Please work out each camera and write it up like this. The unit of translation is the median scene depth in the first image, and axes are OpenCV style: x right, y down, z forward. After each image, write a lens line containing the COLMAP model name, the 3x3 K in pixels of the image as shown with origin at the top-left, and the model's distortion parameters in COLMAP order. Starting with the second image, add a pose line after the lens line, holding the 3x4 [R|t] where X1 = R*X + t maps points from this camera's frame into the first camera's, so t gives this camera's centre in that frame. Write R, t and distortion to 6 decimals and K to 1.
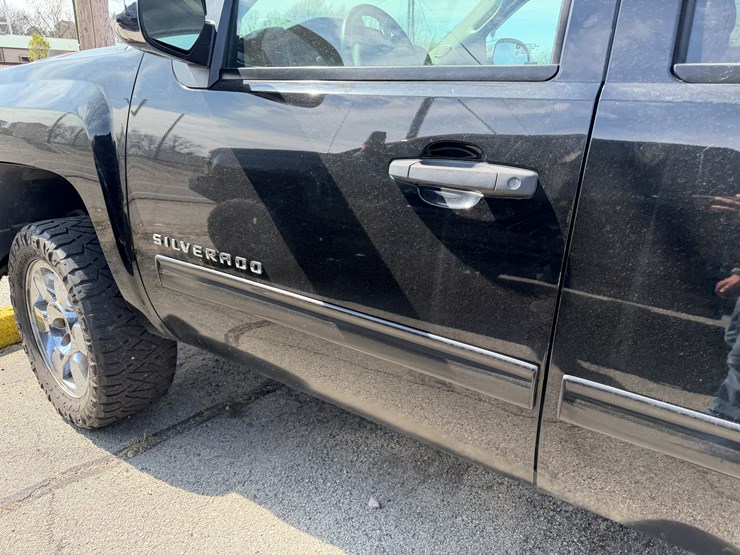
lens RADIAL K [[518.7, 0, 374.5], [0, 518.7, 280.6], [0, 0, 1]] dist [0.035575, -0.040395]
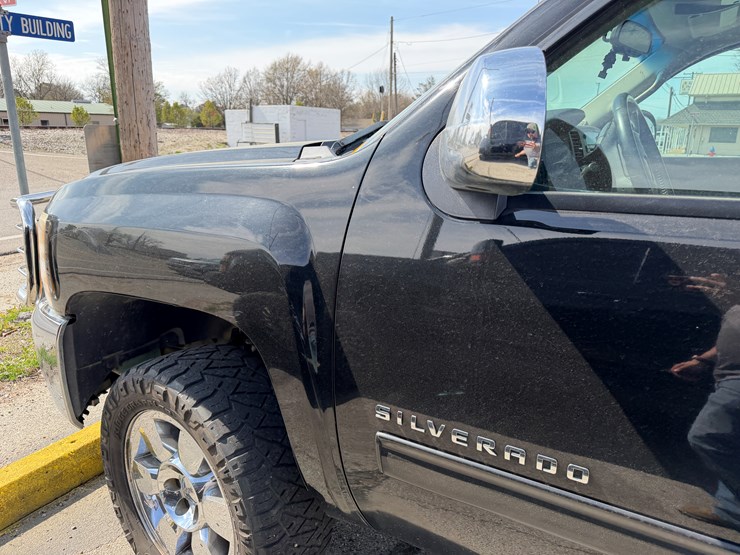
lens RADIAL K [[518.7, 0, 374.5], [0, 518.7, 284.9], [0, 0, 1]] dist [0.035575, -0.040395]
pose [[0.998692, -0.037760, 0.034467, -0.369363], [0.040380, 0.996074, -0.078781, -0.166443], [-0.031357, 0.080070, 0.996296, 0.219678]]
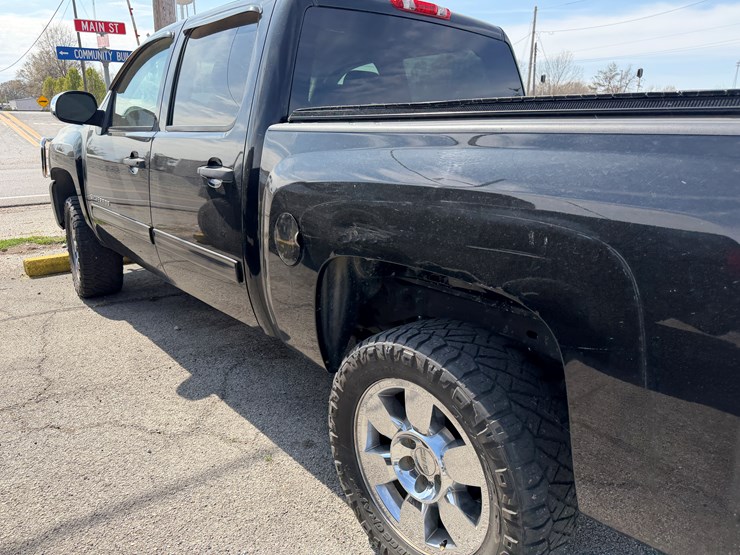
lens RADIAL K [[518.7, 0, 367.7], [0, 518.7, 287.3], [0, 0, 1]] dist [0.035575, -0.040395]
pose [[0.960615, 0.063498, -0.270529, 1.226288], [-0.080956, 0.995262, -0.053858, 0.299595], [0.265827, 0.073637, 0.961204, -0.776967]]
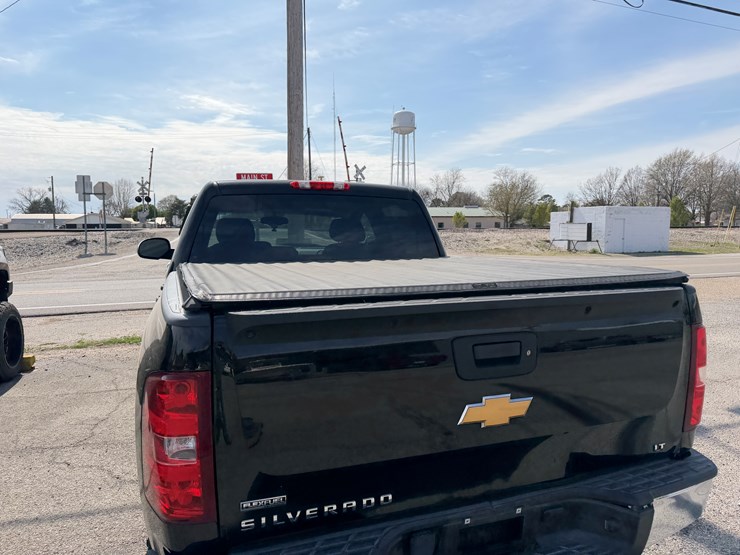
lens RADIAL K [[518.7, 0, 381.8], [0, 518.7, 288.1], [0, 0, 1]] dist [0.035575, -0.040395]
pose [[0.796704, 0.028723, -0.603687, 2.251297], [-0.183641, 0.963147, -0.196531, 0.177617], [0.575794, 0.267439, 0.772617, -0.699802]]
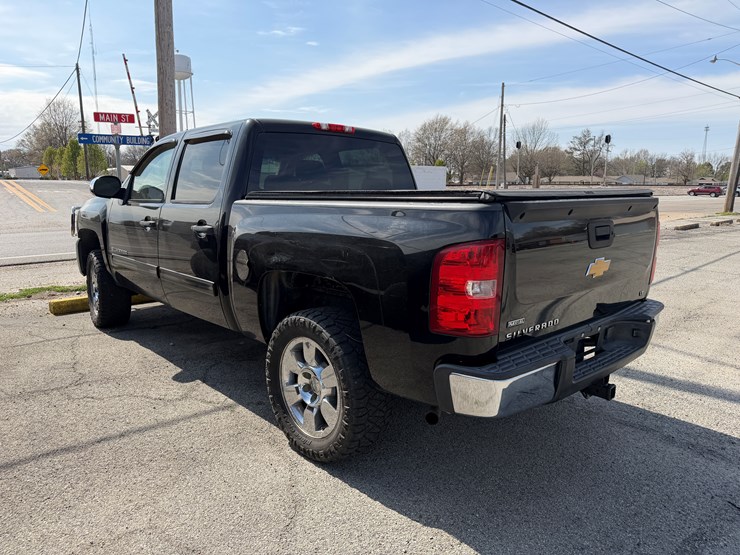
lens RADIAL K [[518.7, 0, 368.4], [0, 518.7, 283.2], [0, 0, 1]] dist [0.035575, -0.040395]
pose [[0.965866, 0.017757, -0.258435, 1.656112], [-0.064790, 0.982499, -0.174636, 0.501529], [0.250811, 0.185418, 0.950113, -1.392478]]
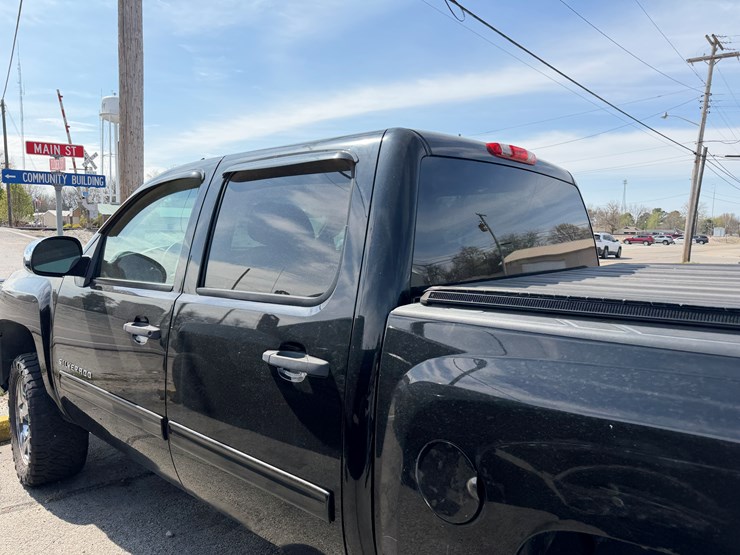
lens RADIAL K [[518.7, 0, 374.7], [0, 518.7, 288.3], [0, 0, 1]] dist [0.035575, -0.040395]
pose [[0.990079, -0.010293, -0.140136, 0.795049], [-0.026222, 0.966260, -0.256232, 0.095434], [0.138045, 0.257365, 0.956403, -0.577163]]
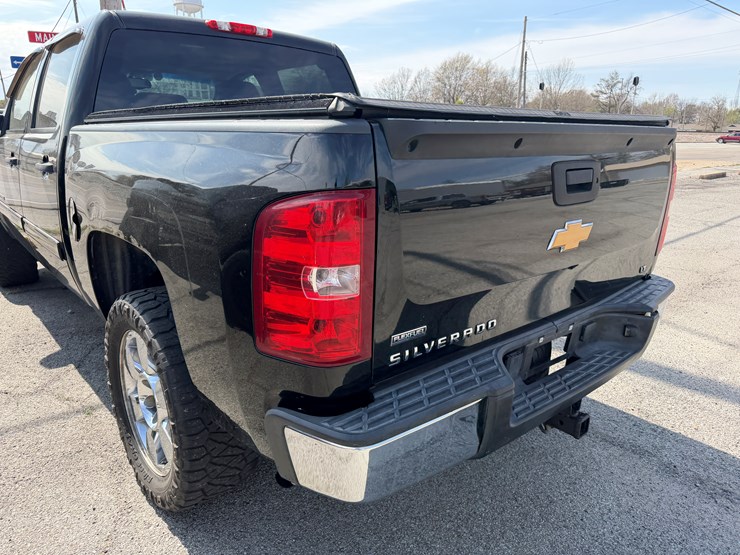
lens RADIAL K [[518.7, 0, 378.6], [0, 518.7, 279.3], [0, 0, 1]] dist [0.035575, -0.040395]
pose [[0.961842, 0.057230, -0.267554, 1.819894], [-0.081153, 0.993548, -0.079221, 0.341718], [0.261294, 0.097911, 0.960281, -0.828632]]
